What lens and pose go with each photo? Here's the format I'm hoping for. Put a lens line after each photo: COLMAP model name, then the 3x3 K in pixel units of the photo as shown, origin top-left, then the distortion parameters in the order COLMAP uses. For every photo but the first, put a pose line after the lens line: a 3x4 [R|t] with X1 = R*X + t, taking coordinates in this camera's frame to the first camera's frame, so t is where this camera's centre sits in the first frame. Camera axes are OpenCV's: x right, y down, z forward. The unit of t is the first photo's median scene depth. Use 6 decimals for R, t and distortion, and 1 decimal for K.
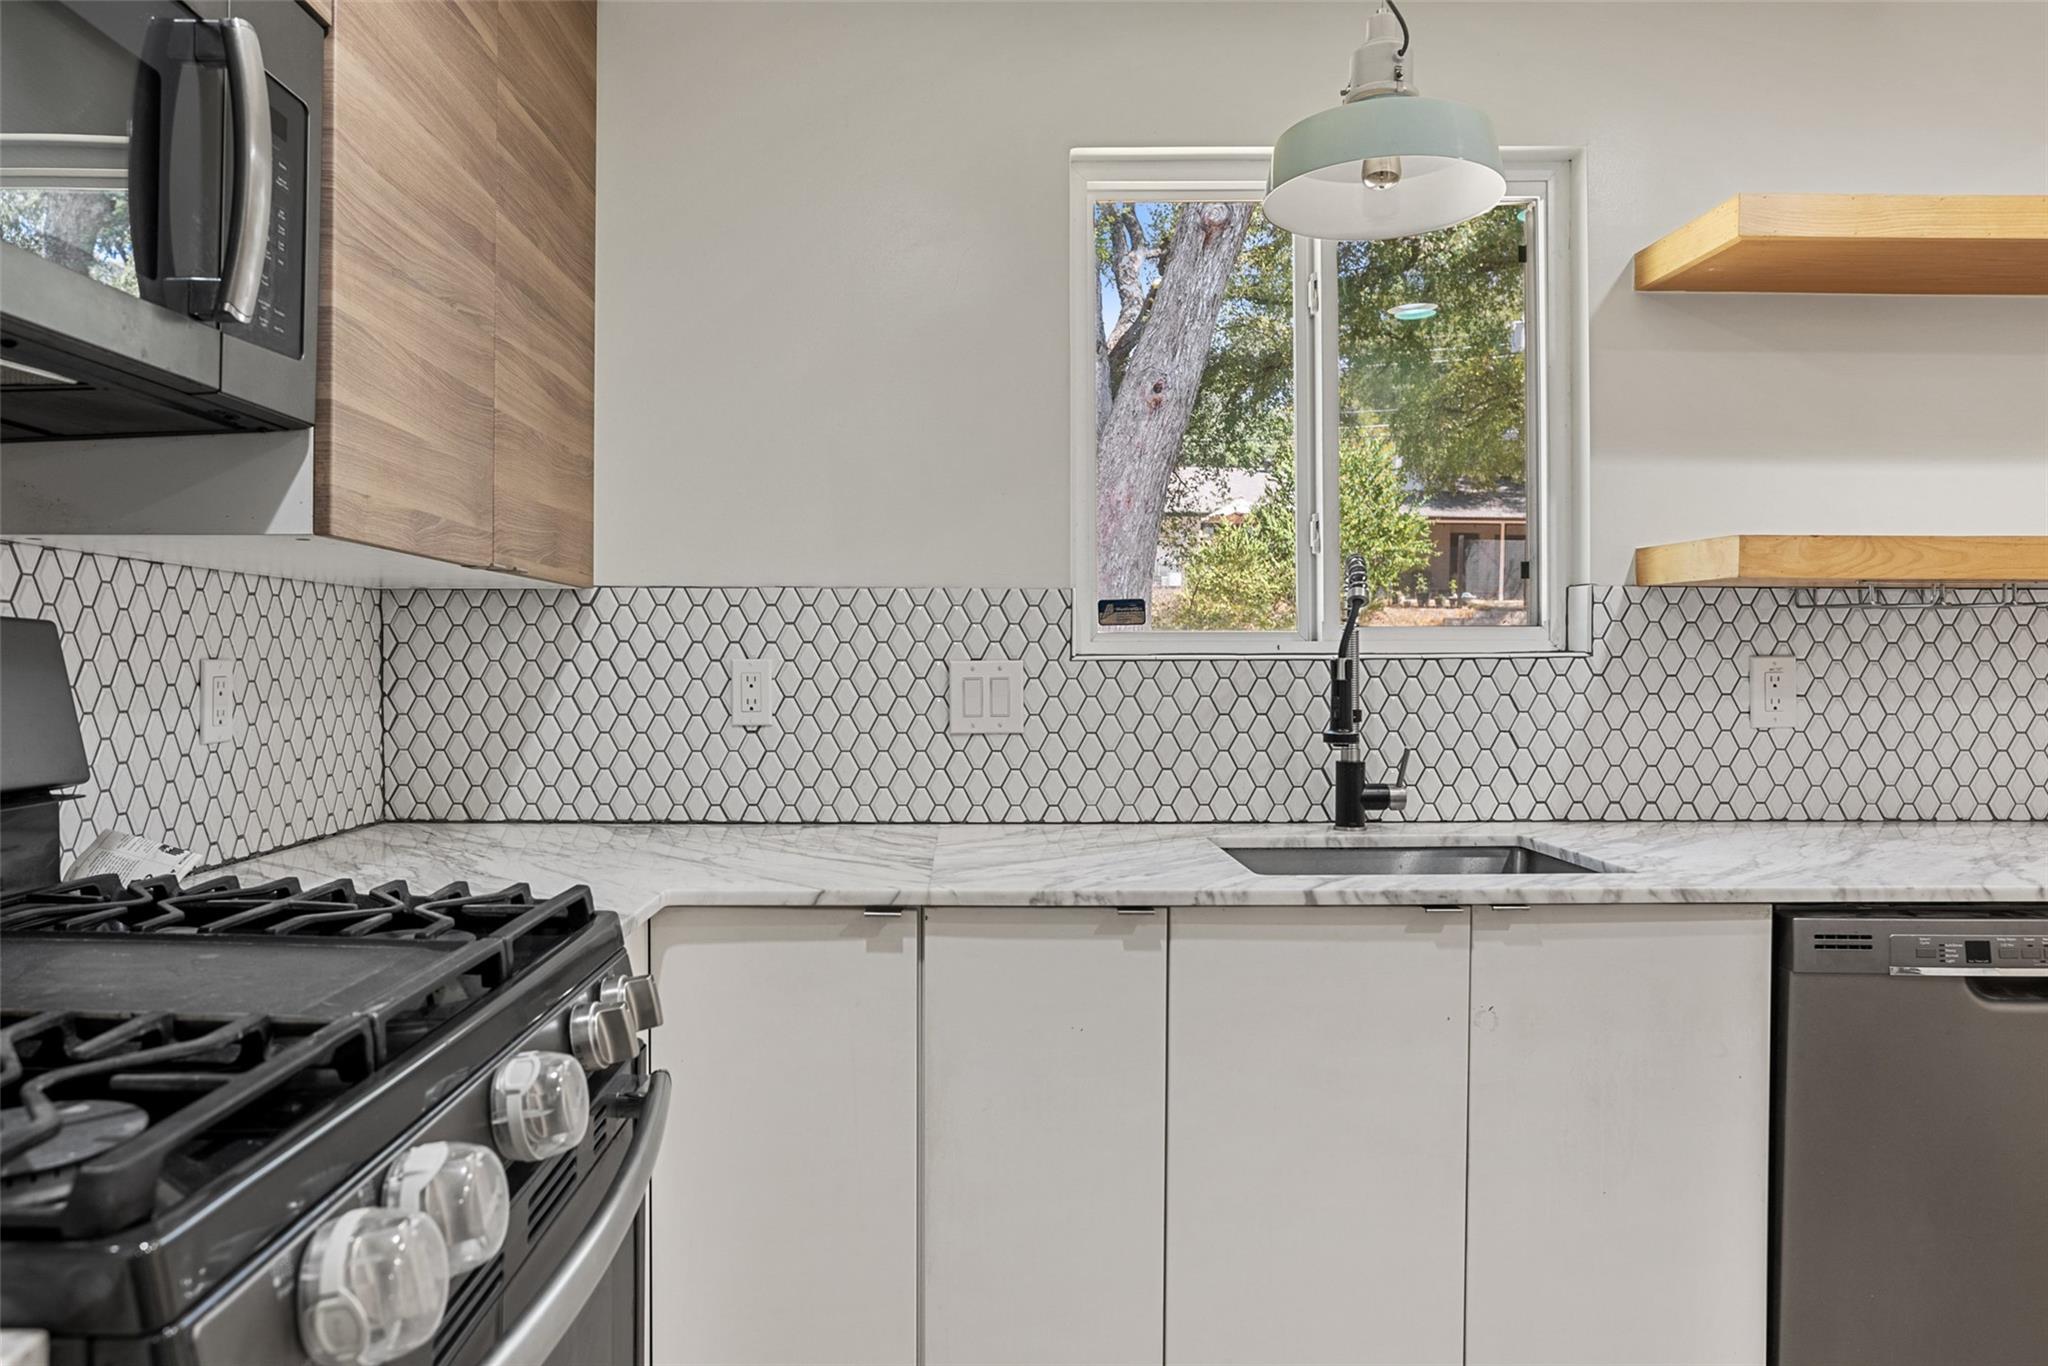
lens RADIAL K [[1283.3, 0, 1024.0], [0, 1283.3, 683.0], [0, 0, 1]] dist [0.001677, 0.000511]
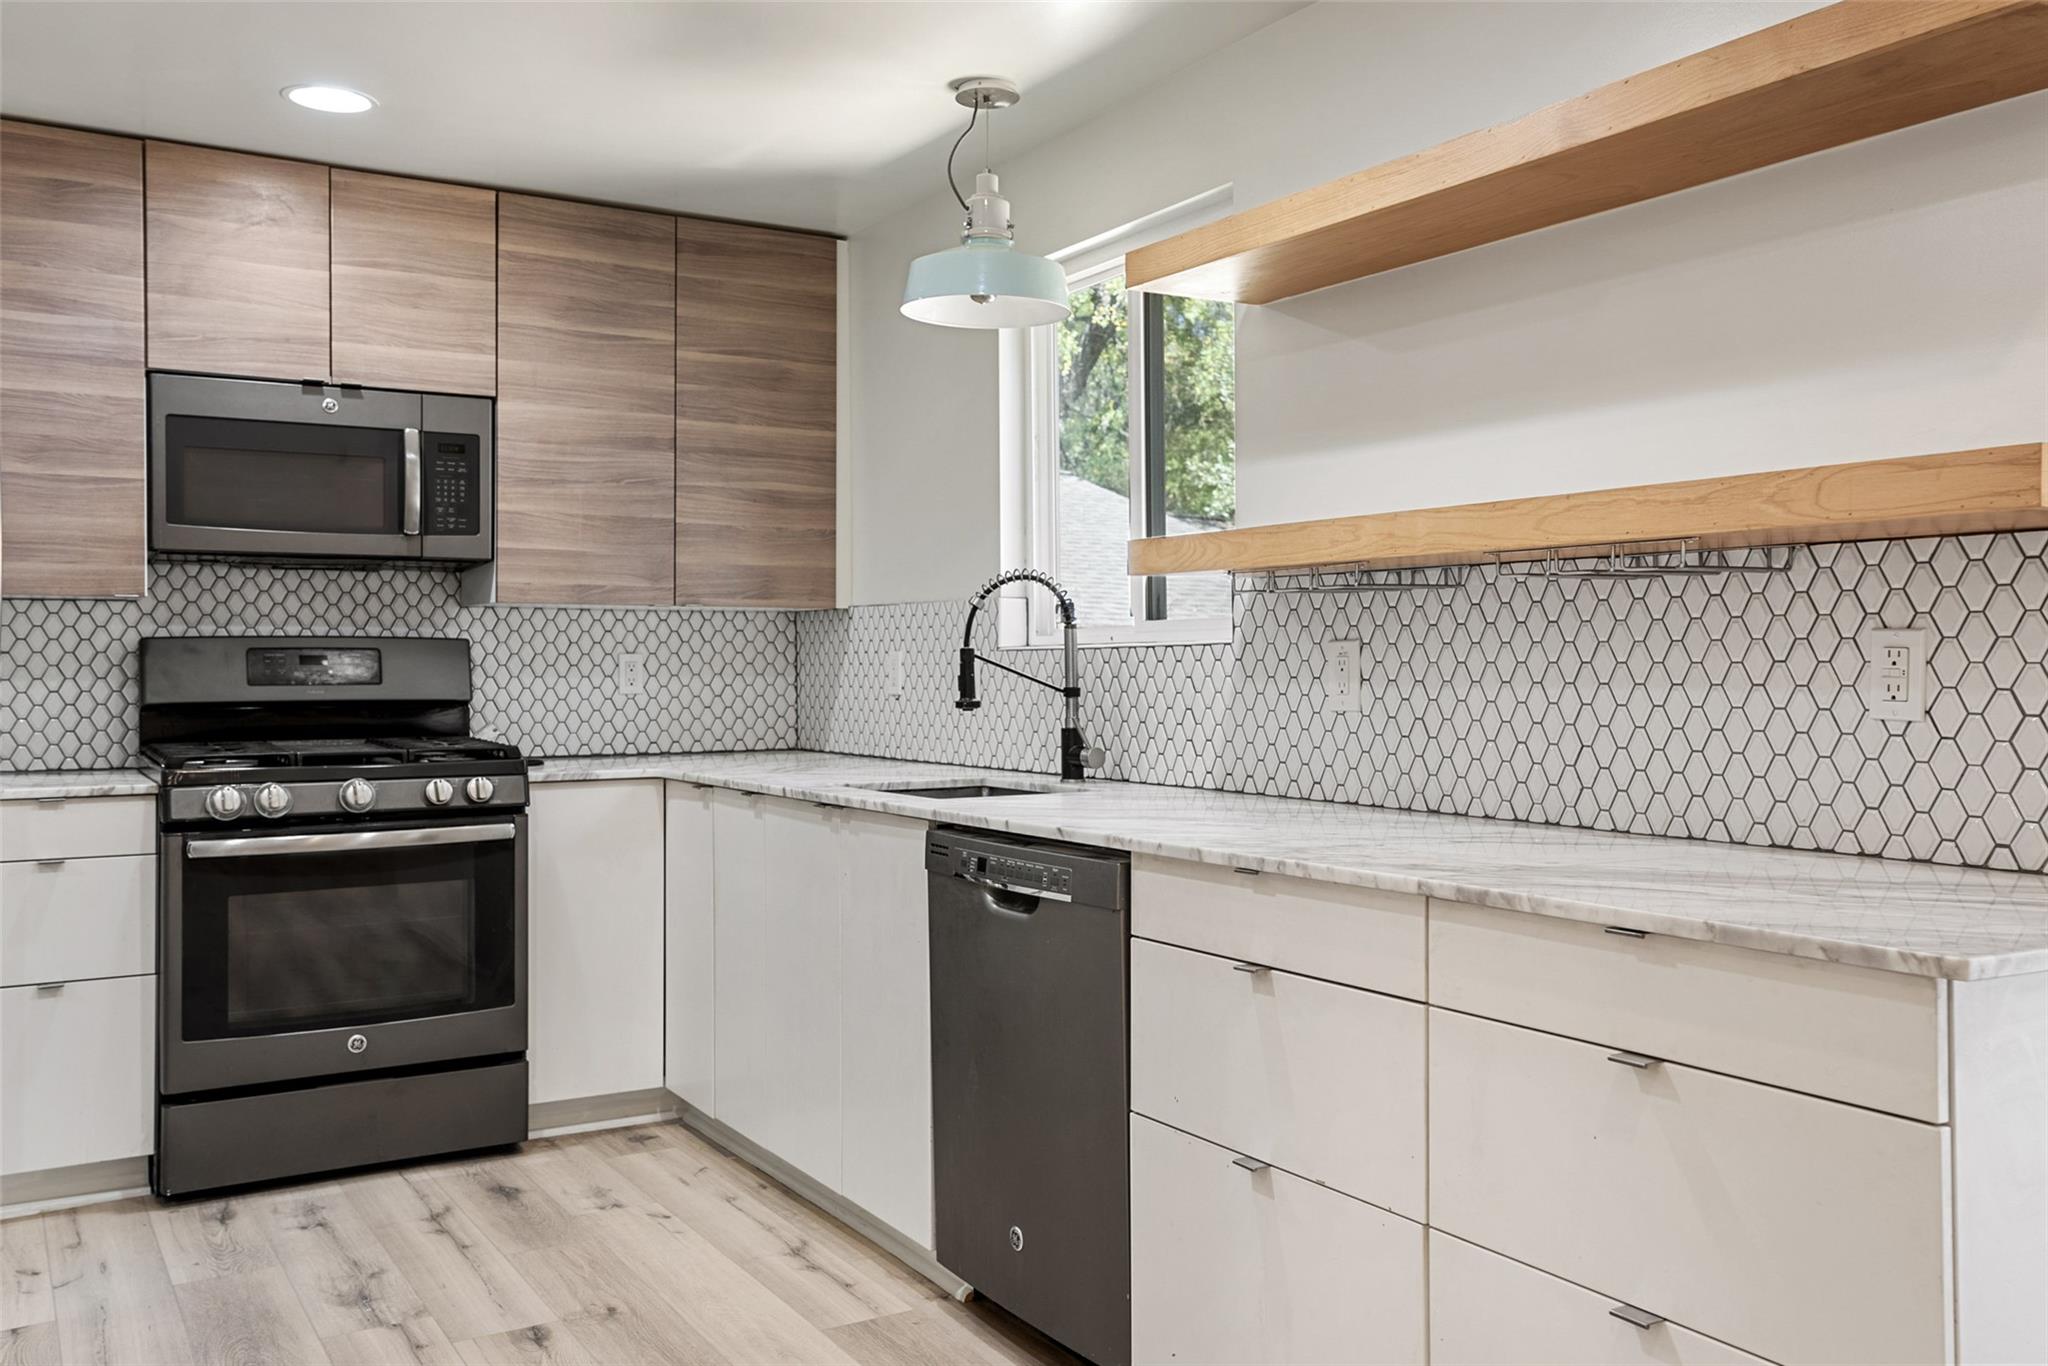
lens RADIAL K [[1740.9, 0, 1027.6], [0, 1740.9, 664.9], [0, 0, 1]] dist [0.010043, 0.071976]
pose [[0.495756, -0.000800, -0.868461, 1.650147], [-0.006335, 0.999970, -0.004537, 0.006107], [0.868438, 0.007751, 0.495736, 0.101642]]
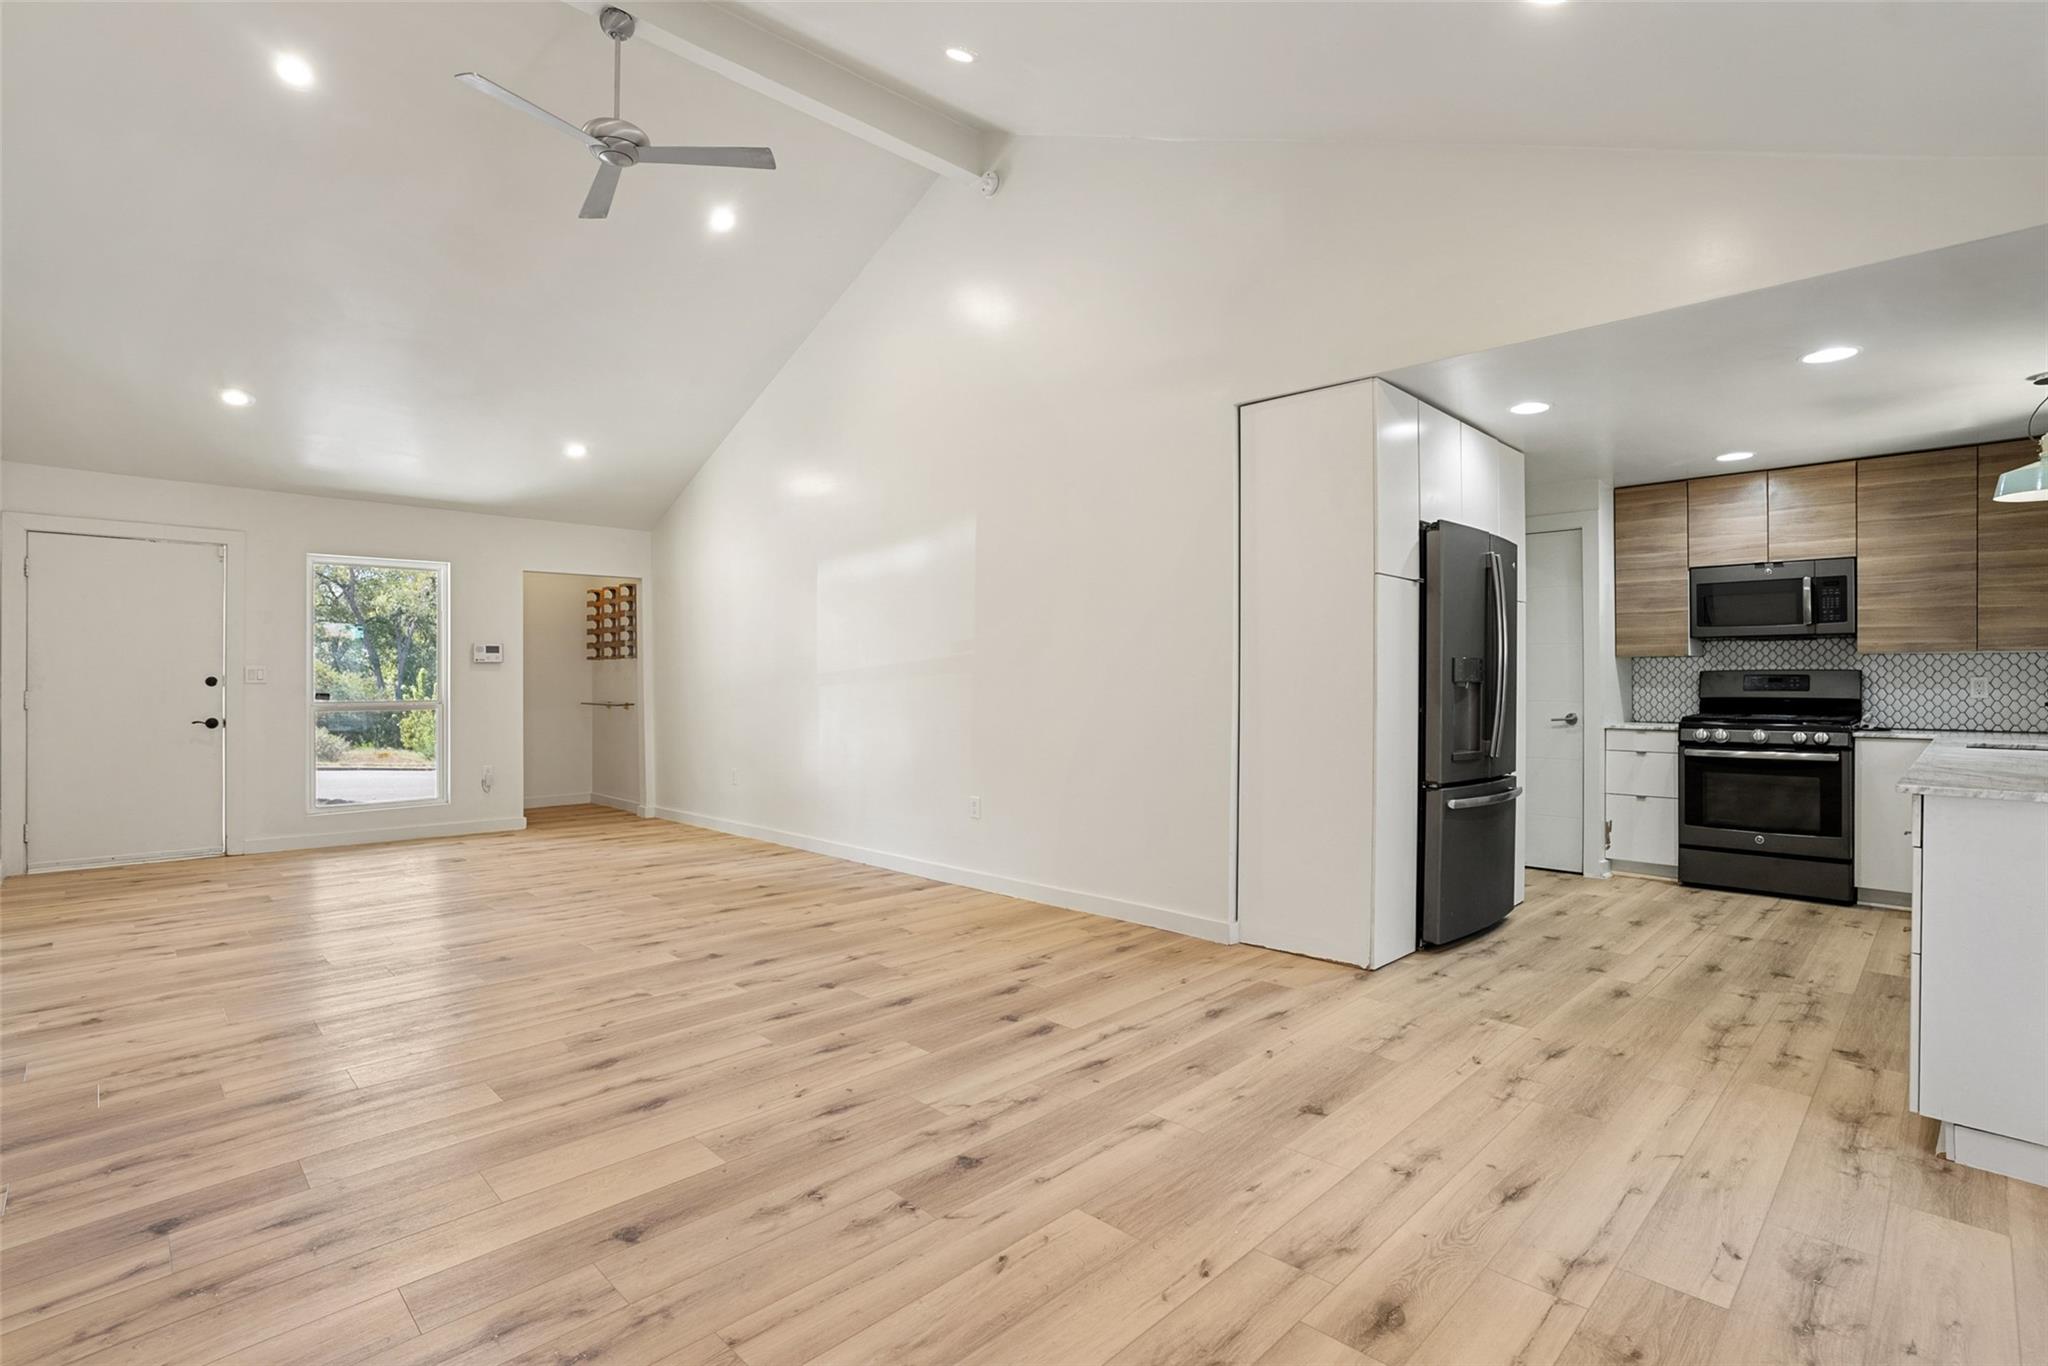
lens RADIAL K [[977.1, 0, 1020.7], [0, 977.1, 678.0], [0, 0, 1]] dist [-0.062310, 0.026065]
pose [[-0.727666, -0.004749, -0.685915, 2.619067], [-0.008648, 0.999960, 0.002251, 0.002868], [0.685877, 0.007569, -0.727678, 0.799425]]
